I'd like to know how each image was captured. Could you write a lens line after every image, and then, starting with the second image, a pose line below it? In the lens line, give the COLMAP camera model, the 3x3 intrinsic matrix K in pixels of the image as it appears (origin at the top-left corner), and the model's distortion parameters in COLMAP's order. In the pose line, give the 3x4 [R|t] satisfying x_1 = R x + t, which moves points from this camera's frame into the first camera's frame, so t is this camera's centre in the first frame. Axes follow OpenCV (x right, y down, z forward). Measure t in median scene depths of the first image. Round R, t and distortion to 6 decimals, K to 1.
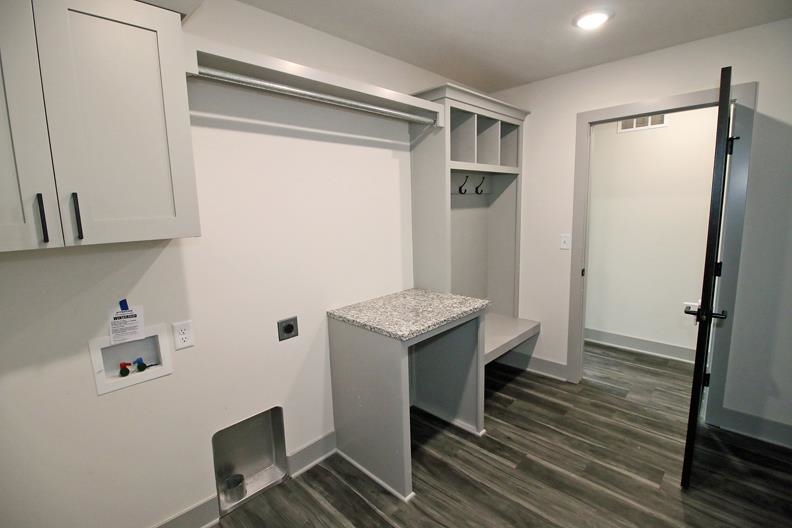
lens RADIAL K [[363.0, 0, 398.5], [0, 363.0, 258.9], [0, 0, 1]] dist [-0.000146, -0.012769]
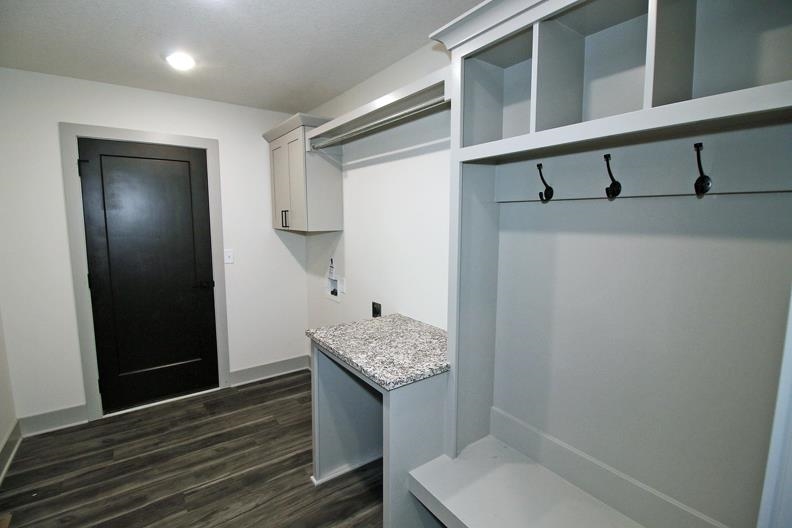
lens RADIAL K [[363.0, 0, 398.5], [0, 363.0, 258.9], [0, 0, 1]] dist [-0.000146, -0.012769]
pose [[-0.161702, 0.138046, -0.977137, 0.894492], [-0.145376, 0.976032, 0.161947, -0.203624], [0.976073, 0.168239, -0.137757, 1.178603]]
